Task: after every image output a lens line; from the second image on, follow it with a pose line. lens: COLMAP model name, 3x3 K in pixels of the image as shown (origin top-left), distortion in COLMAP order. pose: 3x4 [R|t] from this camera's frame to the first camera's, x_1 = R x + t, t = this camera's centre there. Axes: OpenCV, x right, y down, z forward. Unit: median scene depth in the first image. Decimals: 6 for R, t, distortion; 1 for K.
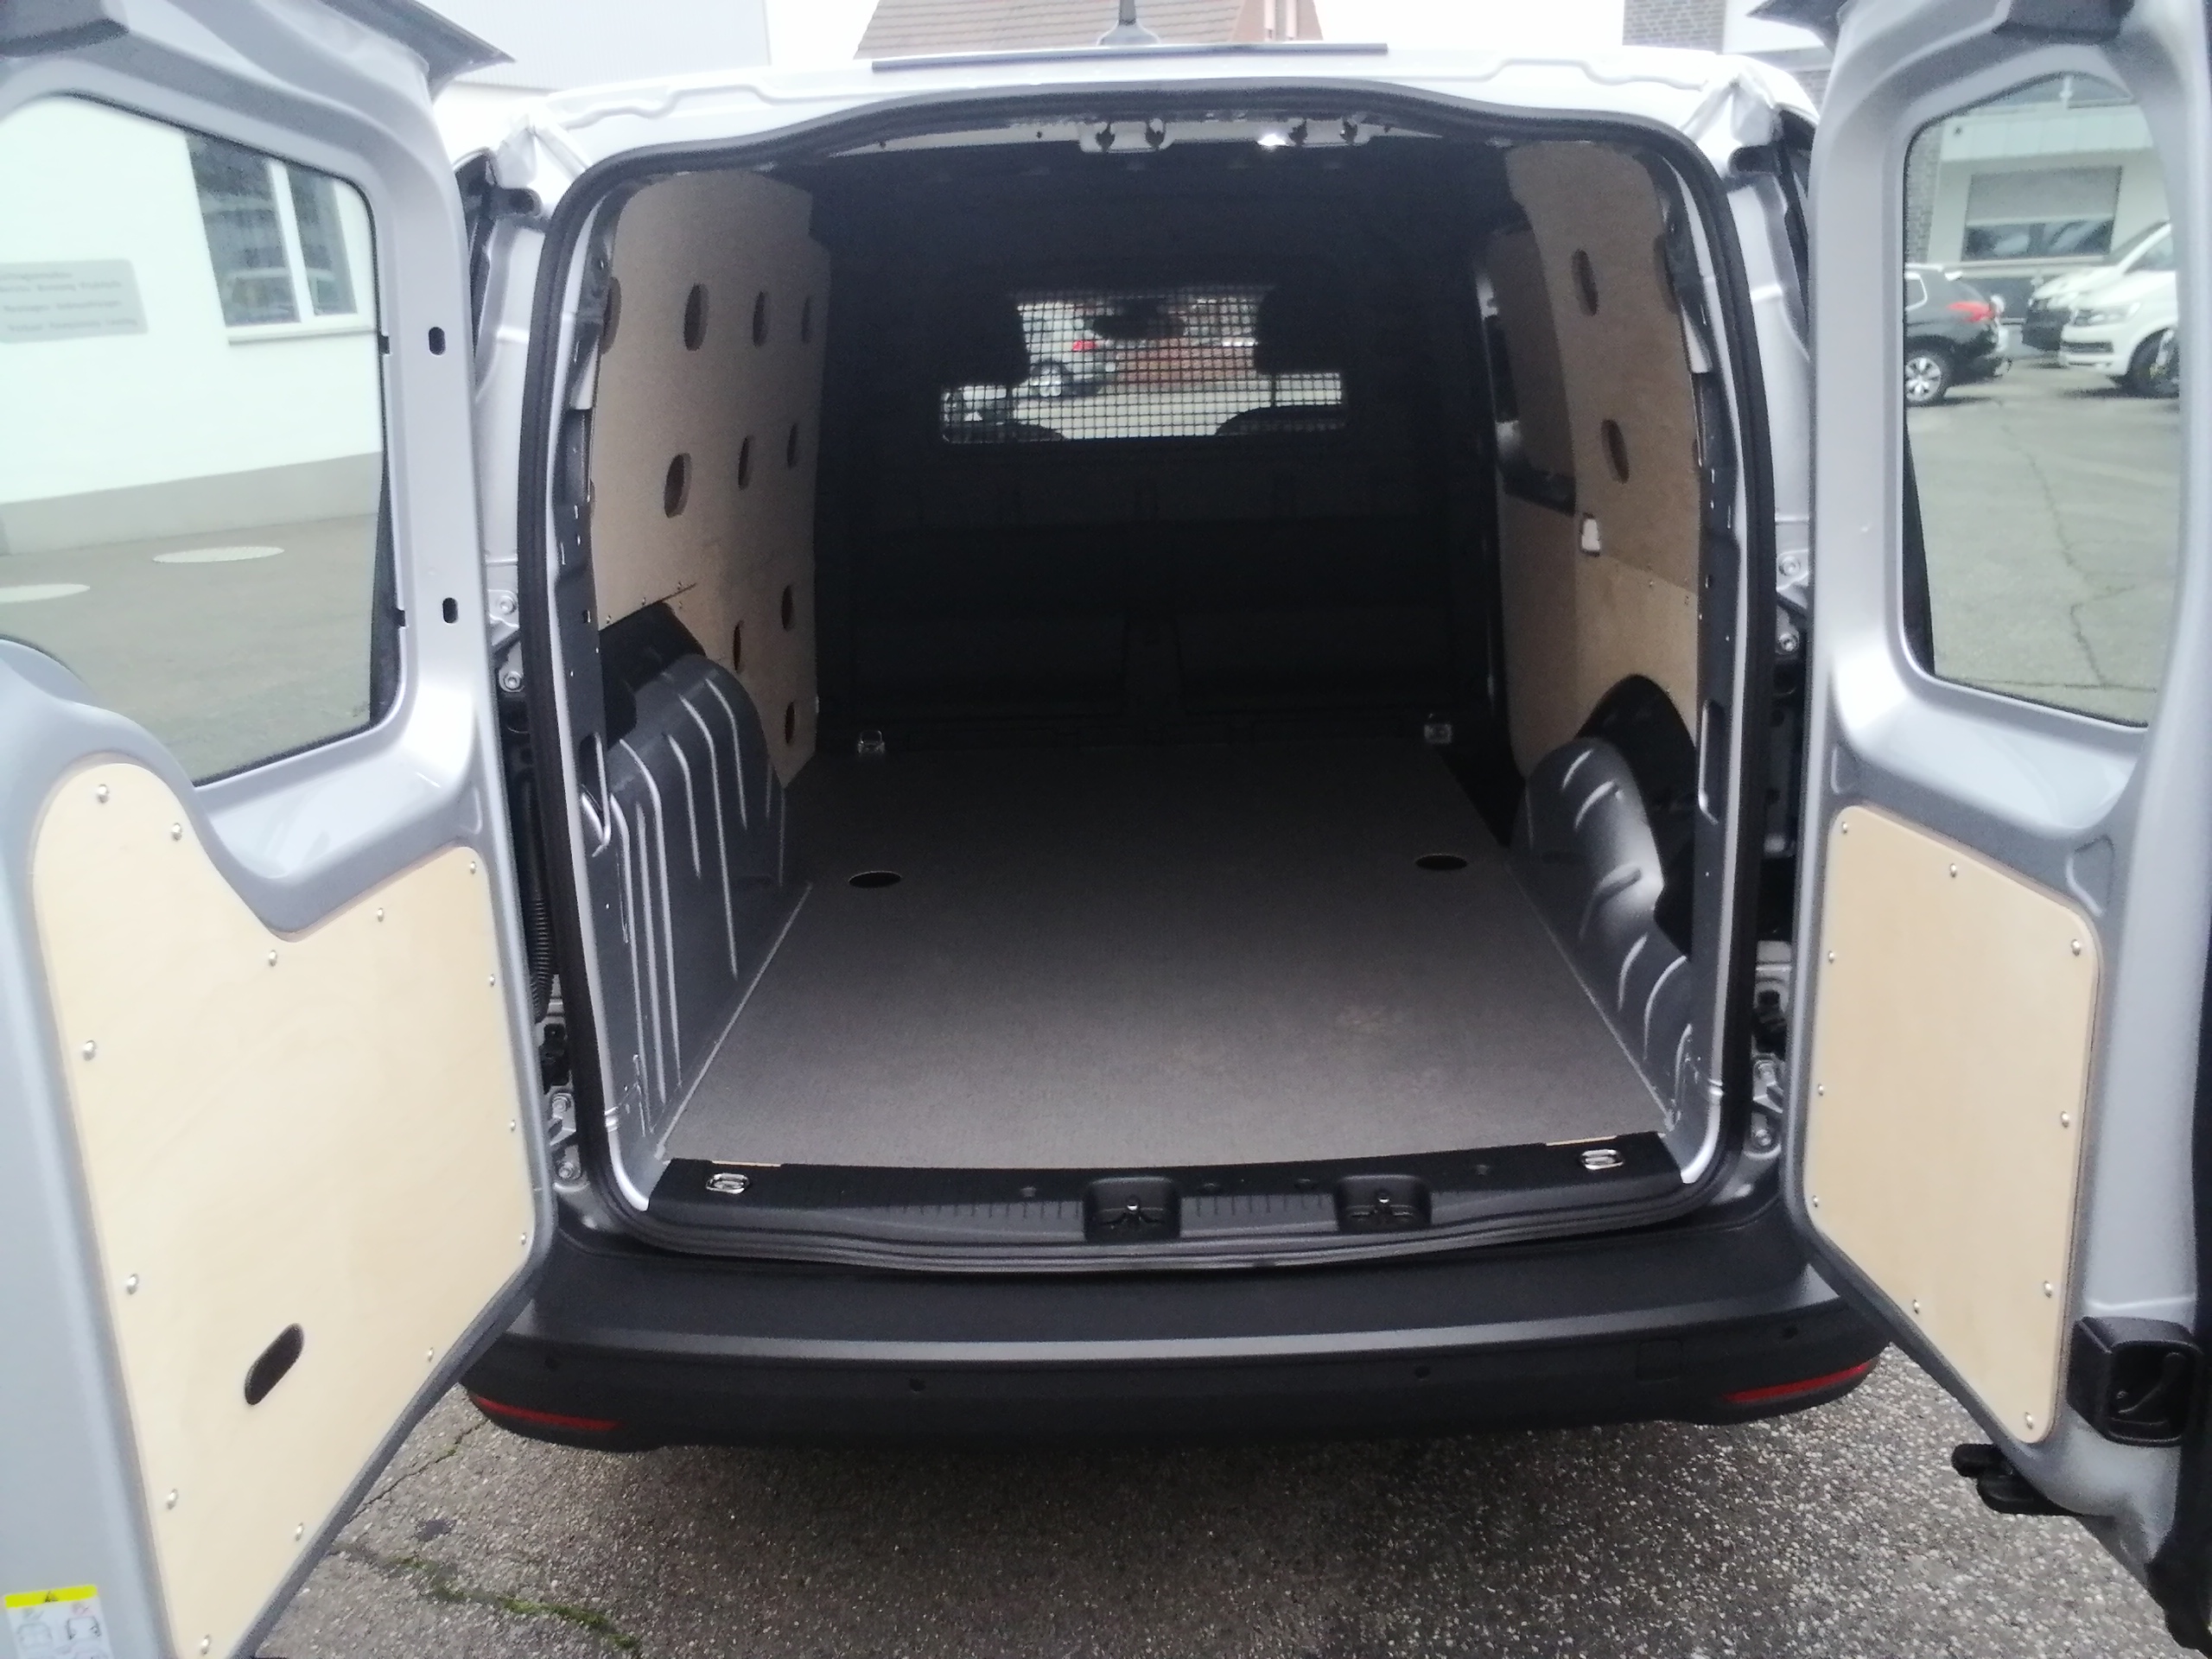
lens RADIAL K [[1760.0, 0, 1127.8], [0, 1760.0, 800.2], [0, 0, 1]] dist [-0.027566, 0.127717]
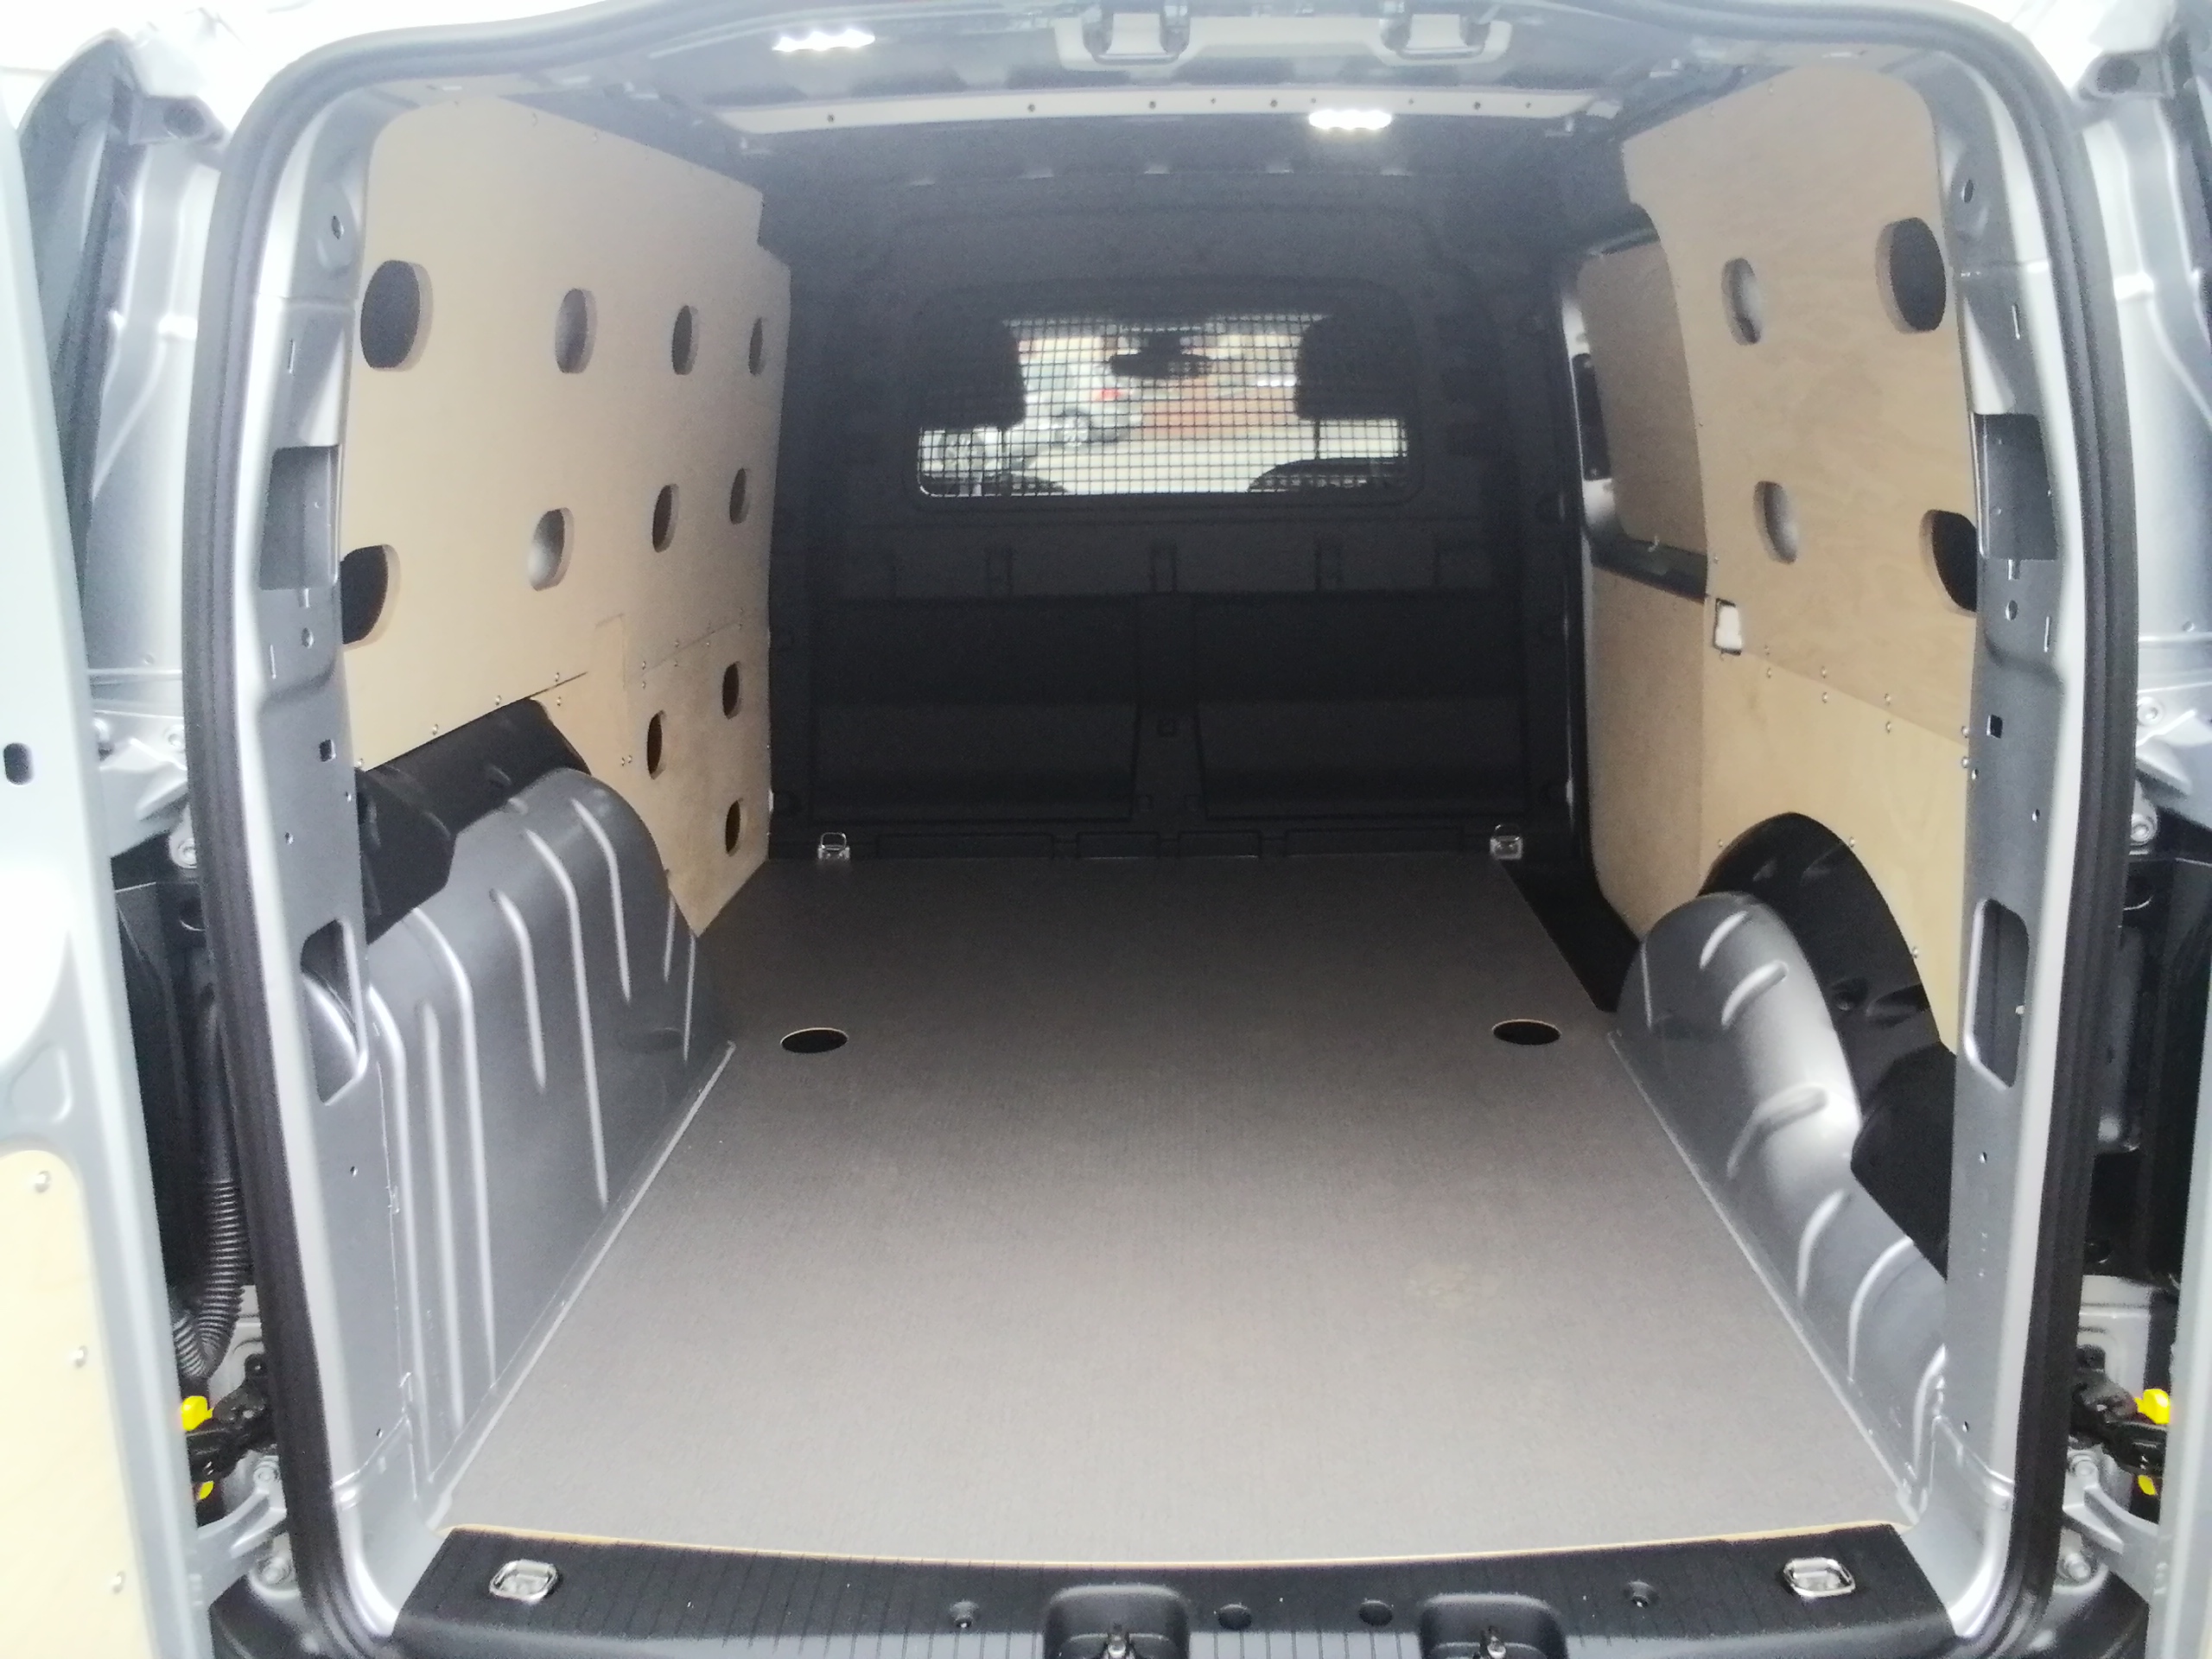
lens RADIAL K [[1760.0, 0, 1127.8], [0, 1760.0, 800.2], [0, 0, 1]] dist [-0.027566, 0.127717]
pose [[0.999806, 0.016246, -0.011138, 0.006323], [-0.016548, 0.999482, -0.027609, -0.049494], [0.010684, 0.027788, 0.999557, 0.225052]]
